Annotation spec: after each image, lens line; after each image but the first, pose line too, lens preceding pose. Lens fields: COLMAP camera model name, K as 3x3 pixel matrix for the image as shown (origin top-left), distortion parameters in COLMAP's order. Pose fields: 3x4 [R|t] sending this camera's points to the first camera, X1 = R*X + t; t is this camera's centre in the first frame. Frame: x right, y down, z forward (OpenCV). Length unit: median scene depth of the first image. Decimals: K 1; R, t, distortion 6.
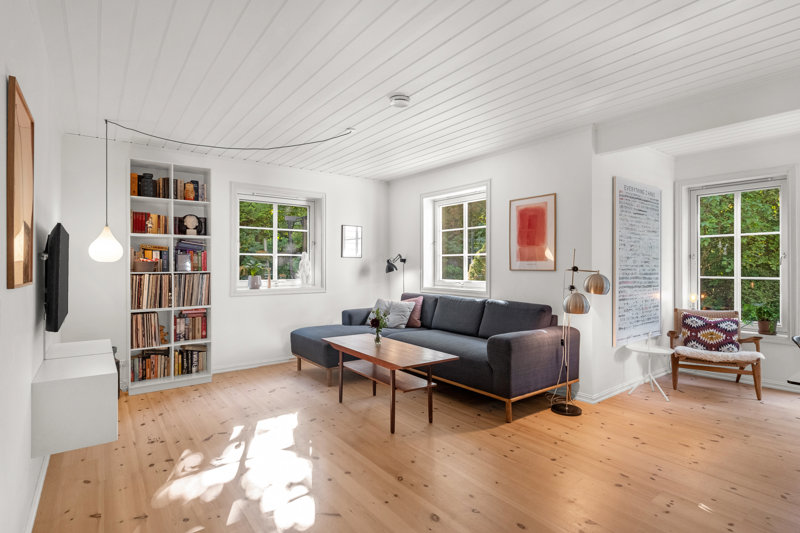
lens RADIAL K [[403.8, 0, 402.1], [0, 403.8, 266.0], [0, 0, 1]] dist [-0.001271, -0.000020]
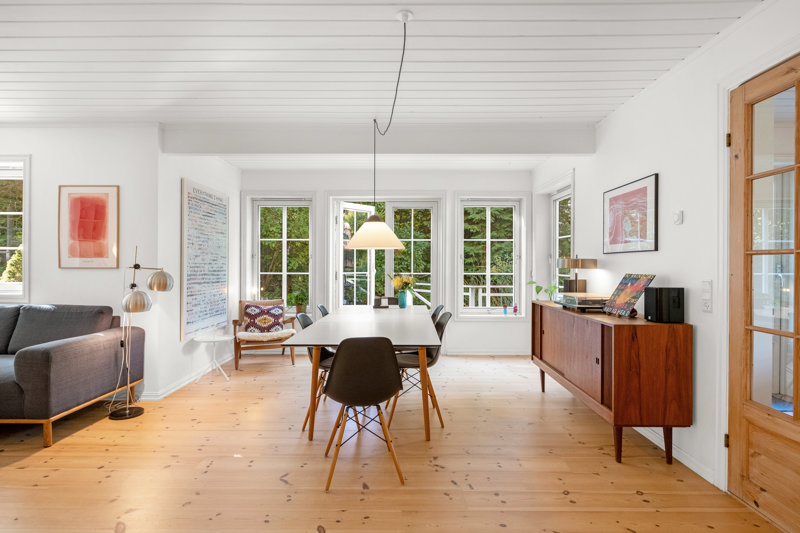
lens RADIAL K [[409.6, 0, 395.1], [0, 409.6, 265.0], [0, 0, 1]] dist [0.002595, -0.000831]
pose [[0.614698, 0.000787, 0.788763, 0.024431], [-0.003120, 0.999994, 0.001434, 0.000229], [-0.788757, -0.003343, 0.614696, -0.084015]]
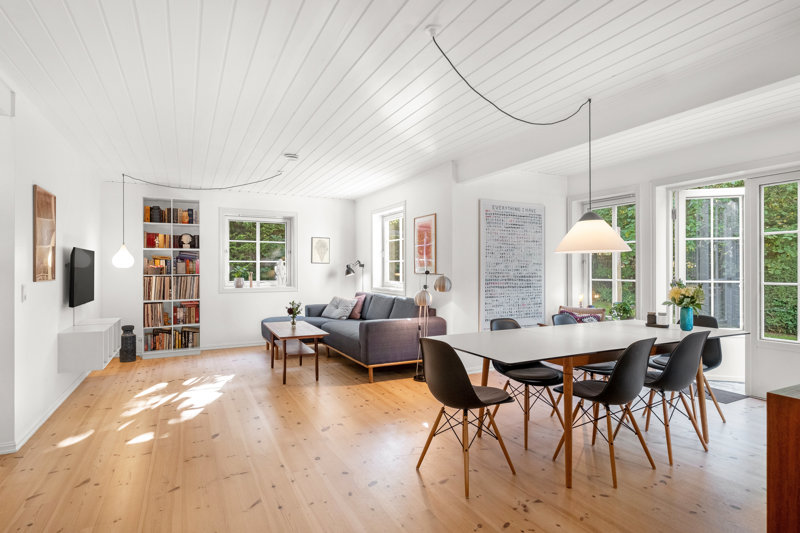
lens RADIAL K [[409.6, 0, 391.6], [0, 409.6, 270.1], [0, 0, 1]] dist [0.002595, -0.000831]
pose [[0.985080, -0.001151, -0.172094, 0.446994], [0.001367, 0.999998, 0.001137, -0.001989], [0.172092, -0.001356, 0.985080, -0.291558]]
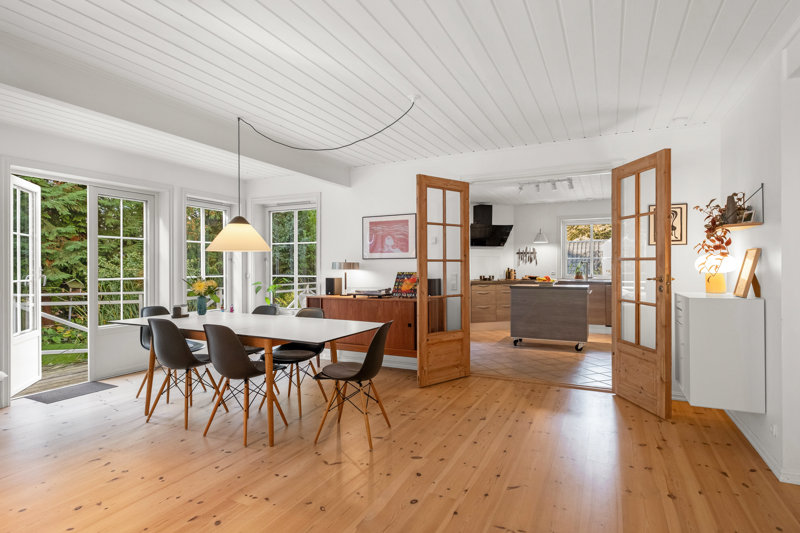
lens RADIAL K [[409.6, 0, 403.2], [0, 409.6, 269.4], [0, 0, 1]] dist [0.002595, -0.000831]
pose [[-0.435167, -0.004566, 0.900338, -0.223849], [0.003164, 0.999973, 0.006600, 0.000486], [-0.900344, 0.005721, -0.435141, 0.552794]]
